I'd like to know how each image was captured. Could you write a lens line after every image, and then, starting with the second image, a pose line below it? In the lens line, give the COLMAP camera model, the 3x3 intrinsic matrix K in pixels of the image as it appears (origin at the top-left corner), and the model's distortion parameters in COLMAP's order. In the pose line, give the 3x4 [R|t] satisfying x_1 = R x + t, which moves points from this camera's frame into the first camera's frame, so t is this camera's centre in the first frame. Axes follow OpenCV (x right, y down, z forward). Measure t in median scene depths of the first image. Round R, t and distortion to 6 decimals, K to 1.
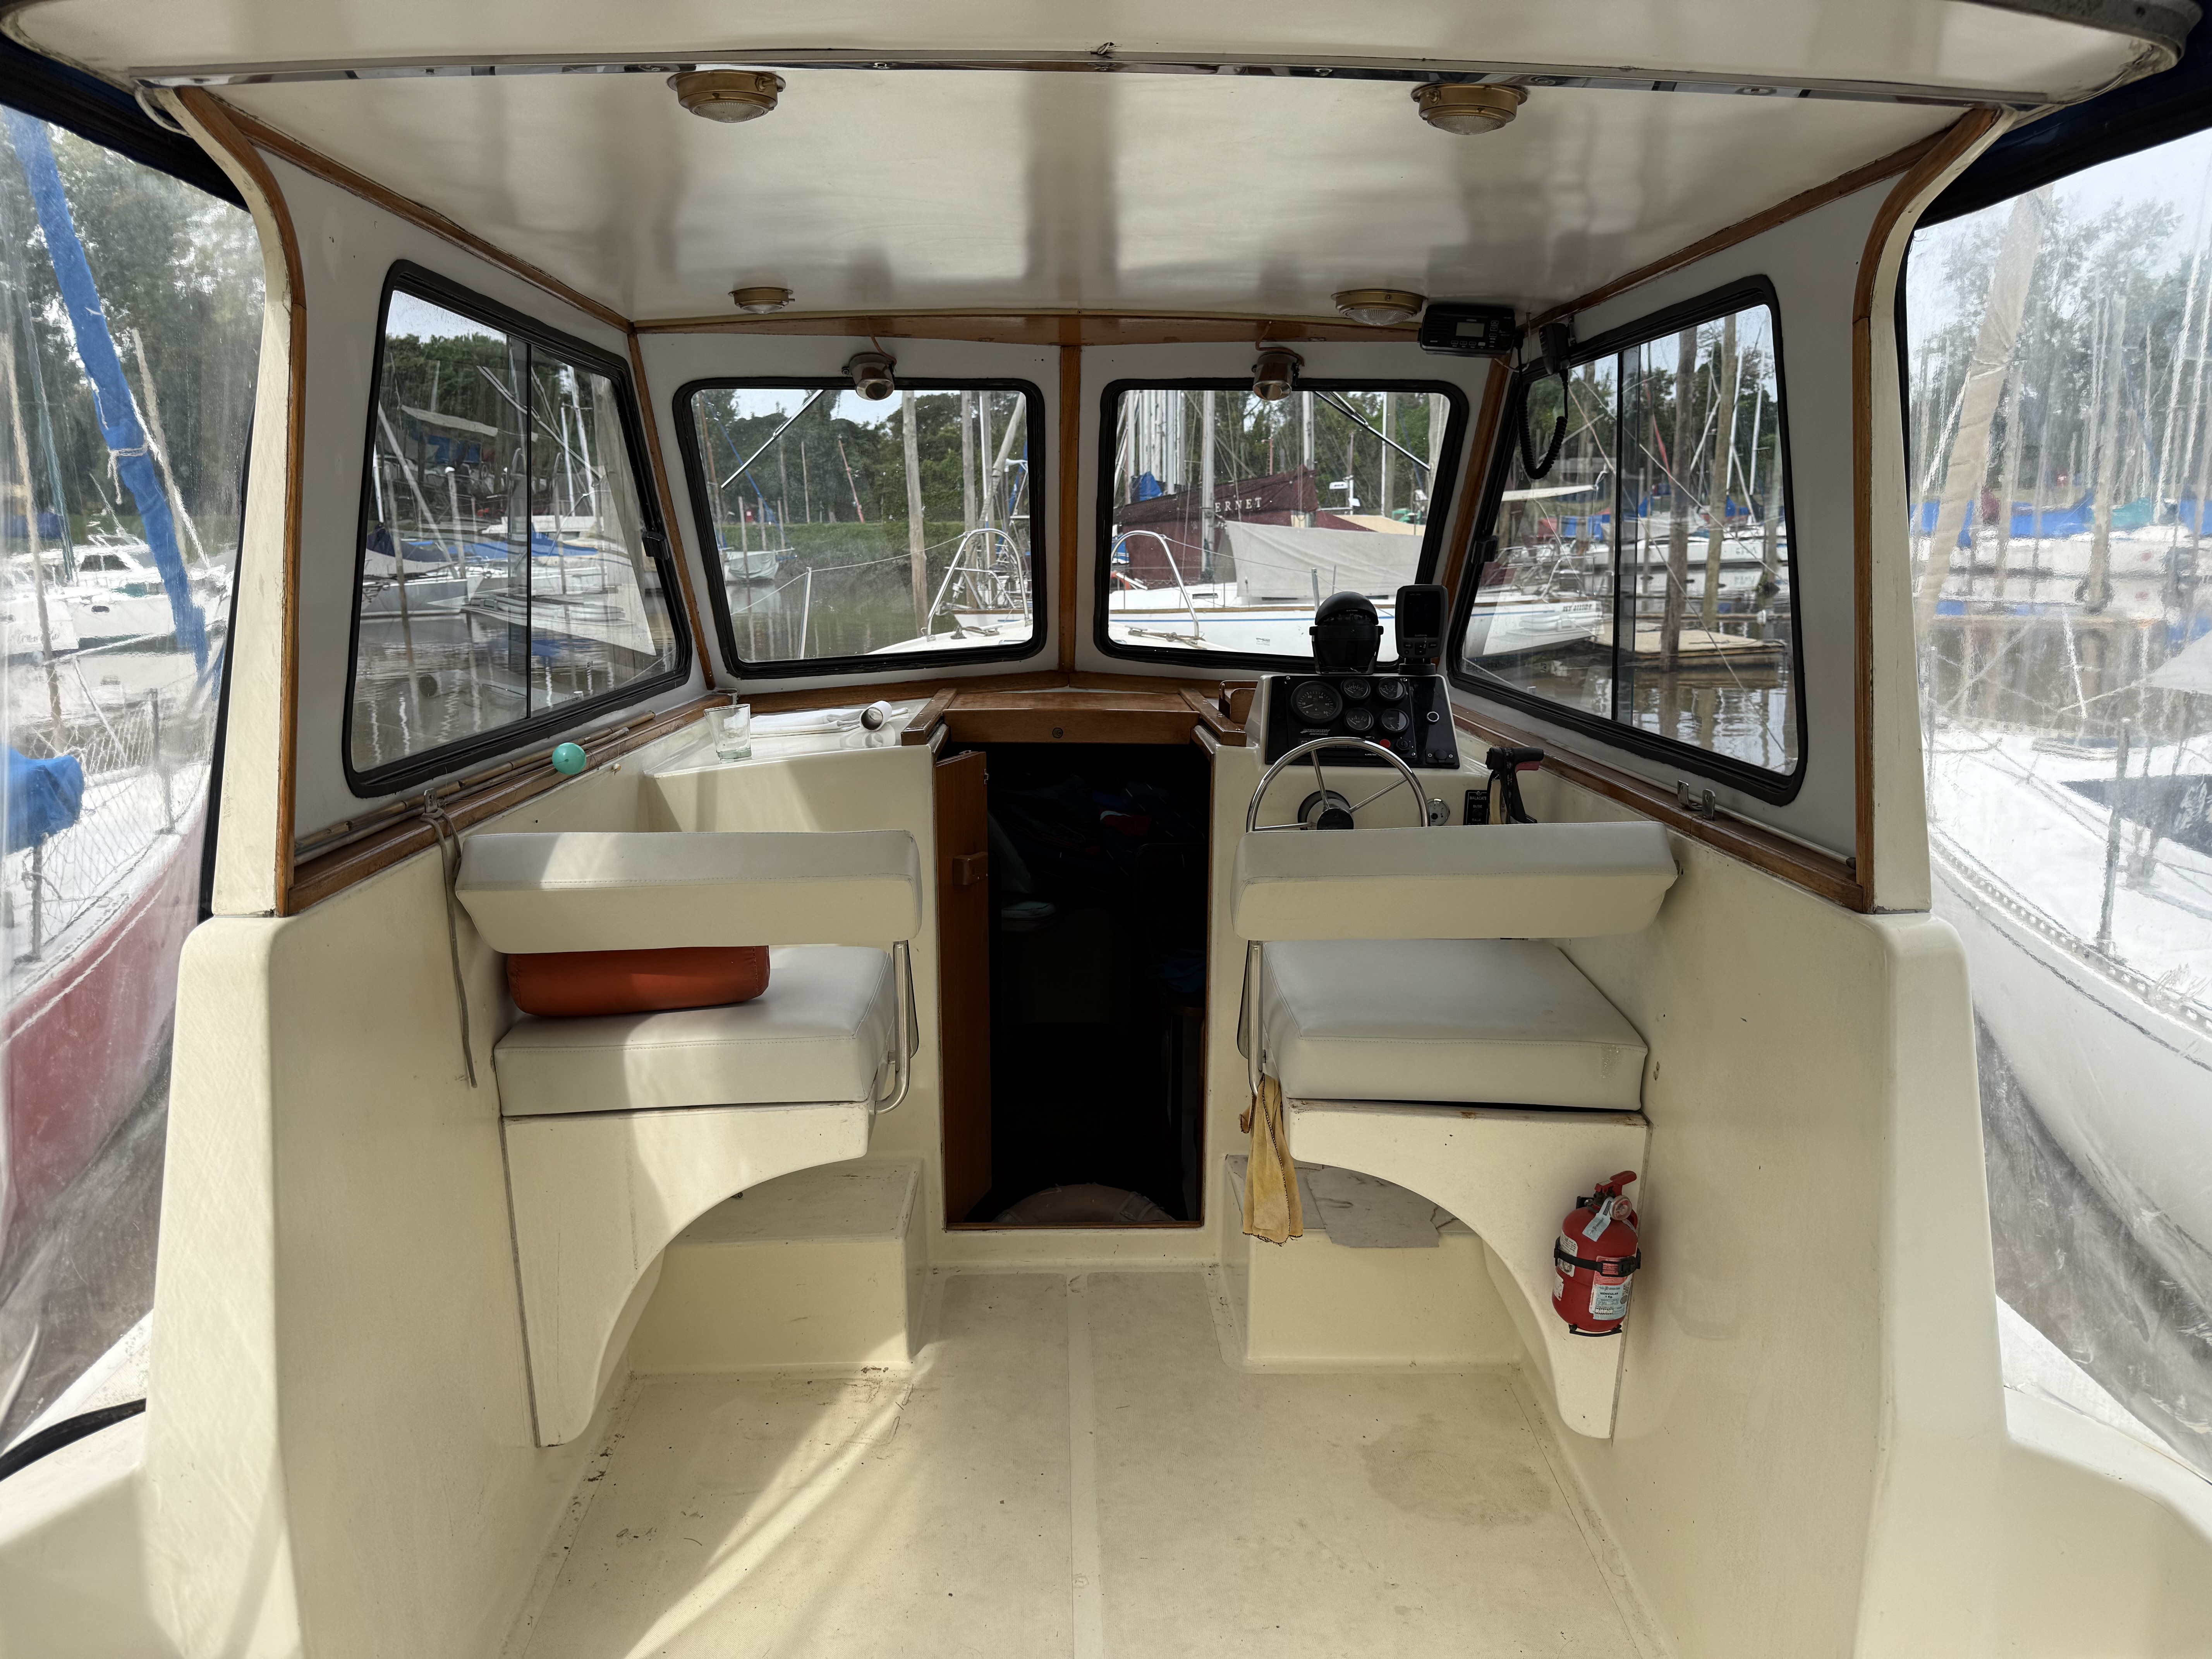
lens RADIAL K [[1617.4, 0, 1113.1], [0, 1617.4, 823.6], [0, 0, 1]] dist [0.034768, -0.044759]
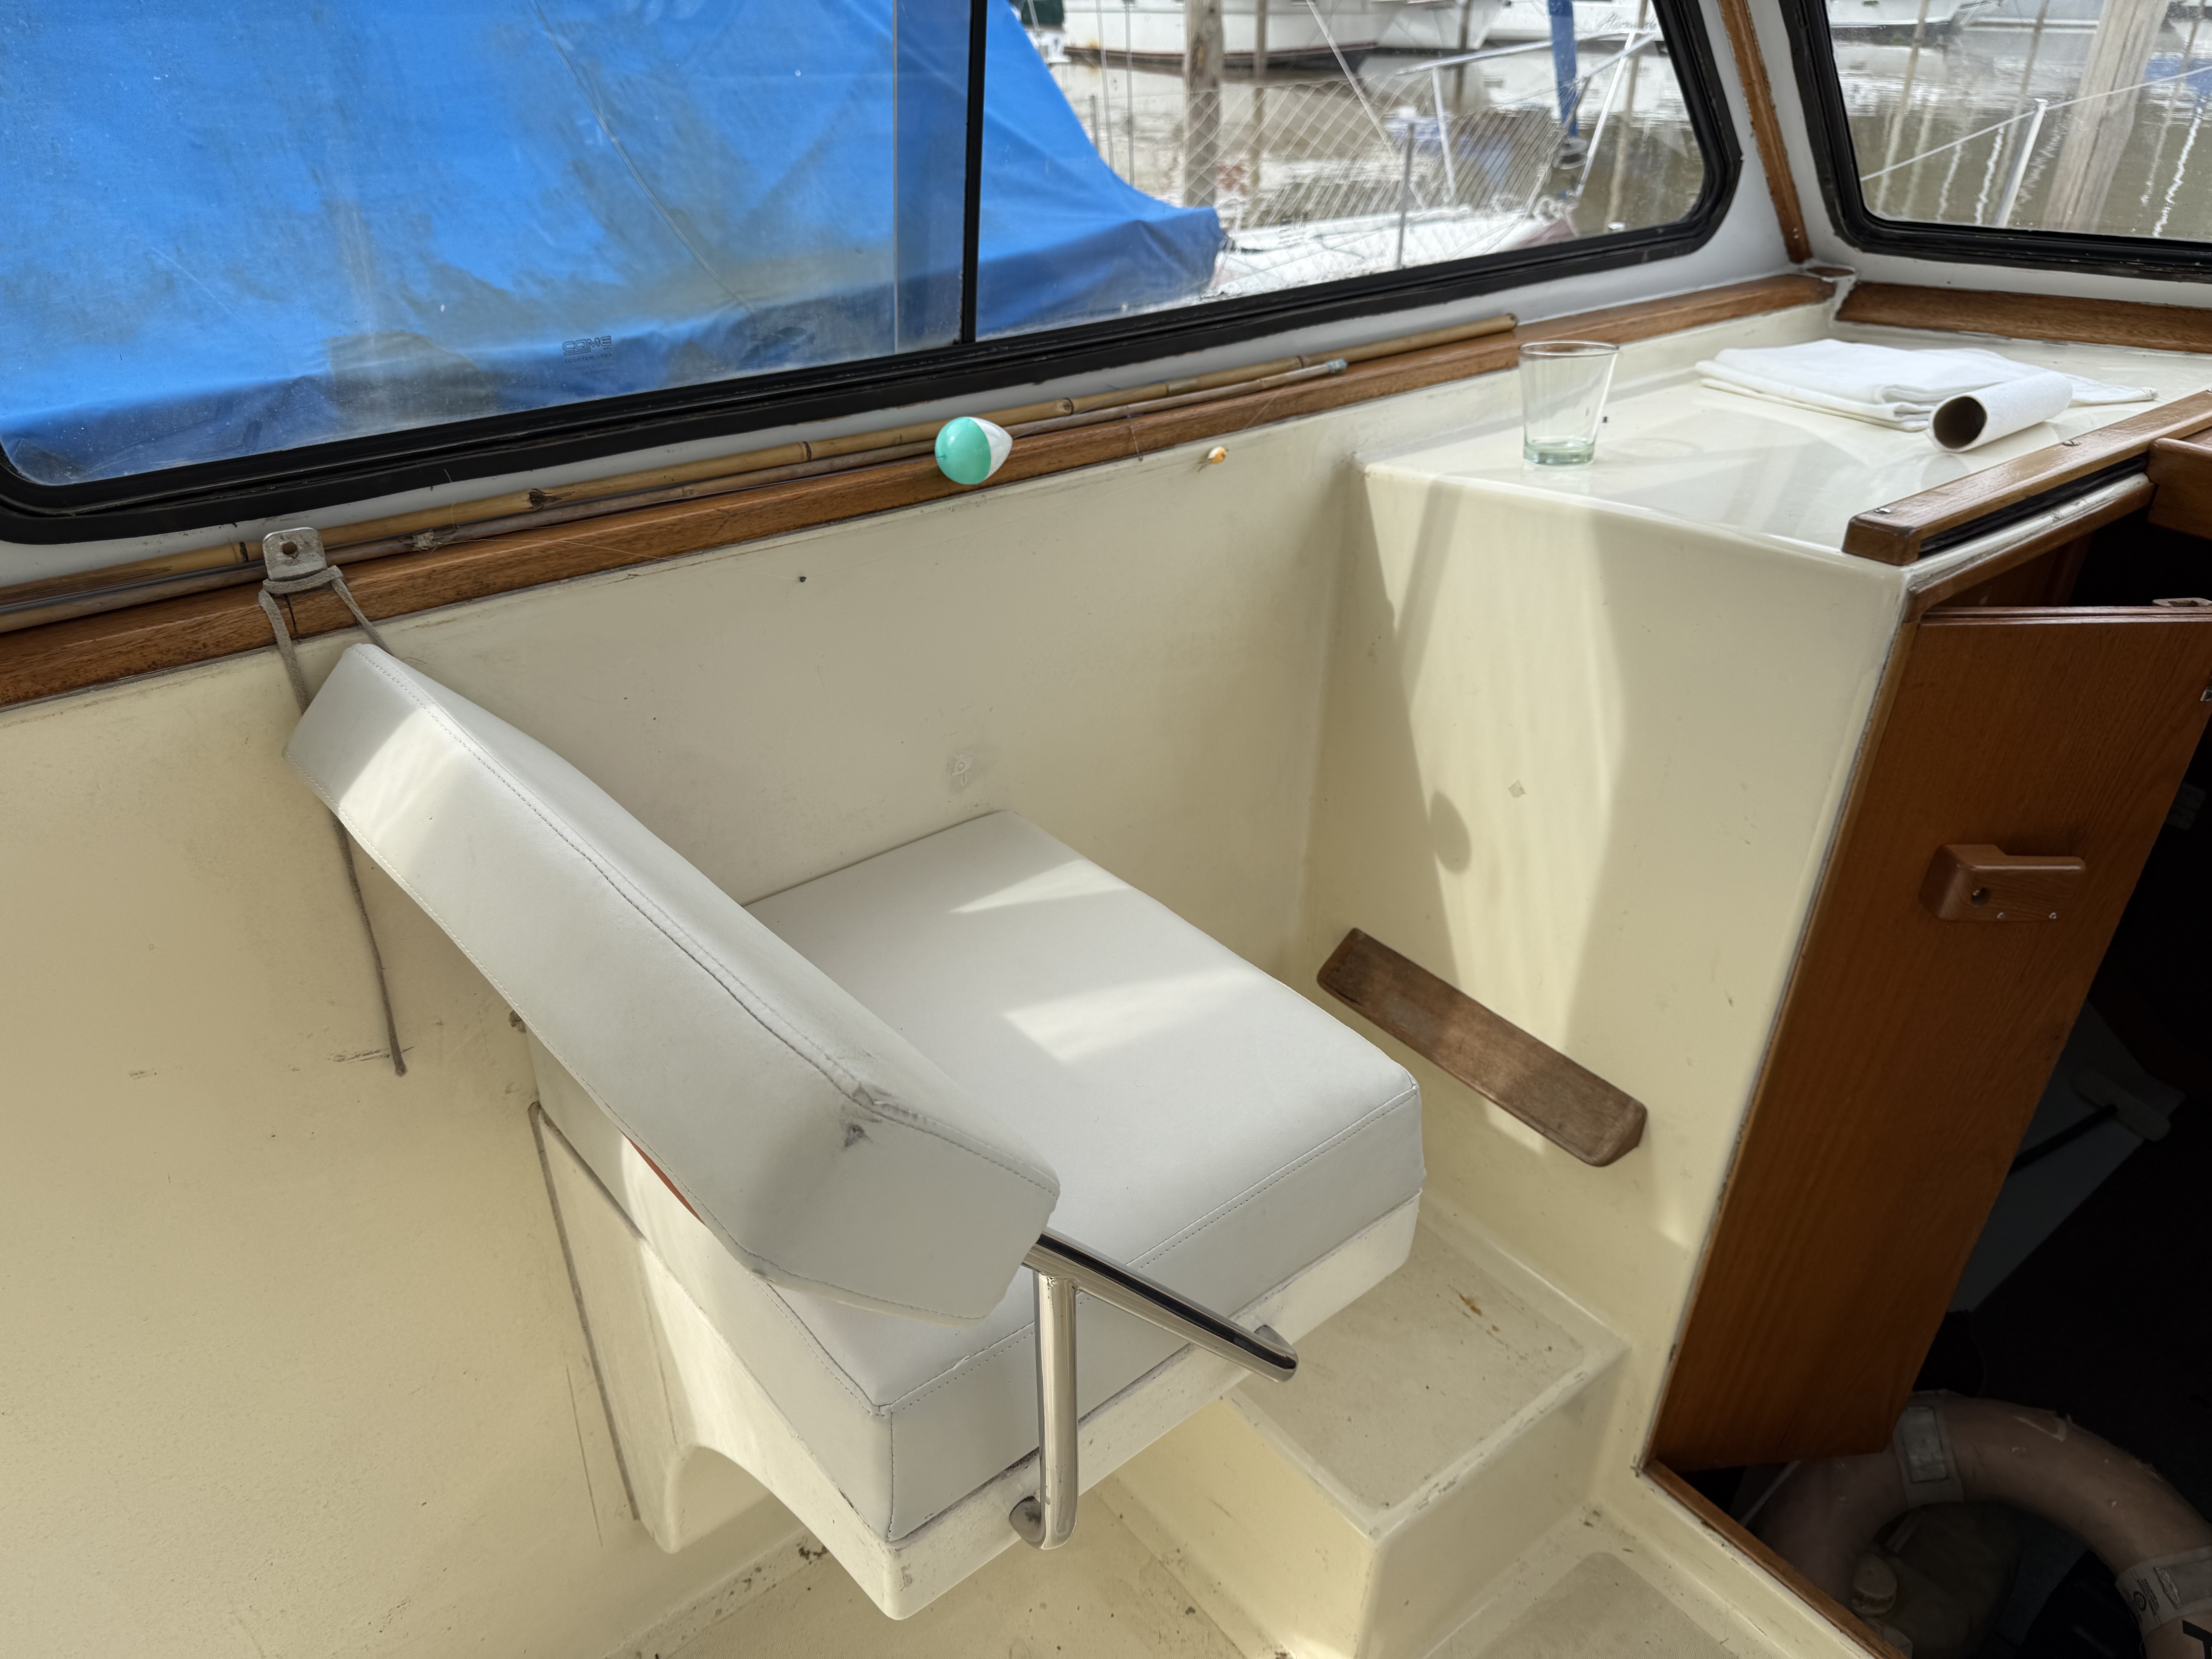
lens RADIAL K [[1617.4, 0, 1102.9], [0, 1617.4, 815.8], [0, 0, 1]] dist [0.034768, -0.044759]
pose [[0.607663, 0.394131, -0.689497, 0.058416], [-0.149006, 0.909333, 0.388473, -0.114516], [0.780092, -0.133322, 0.611295, 0.611649]]
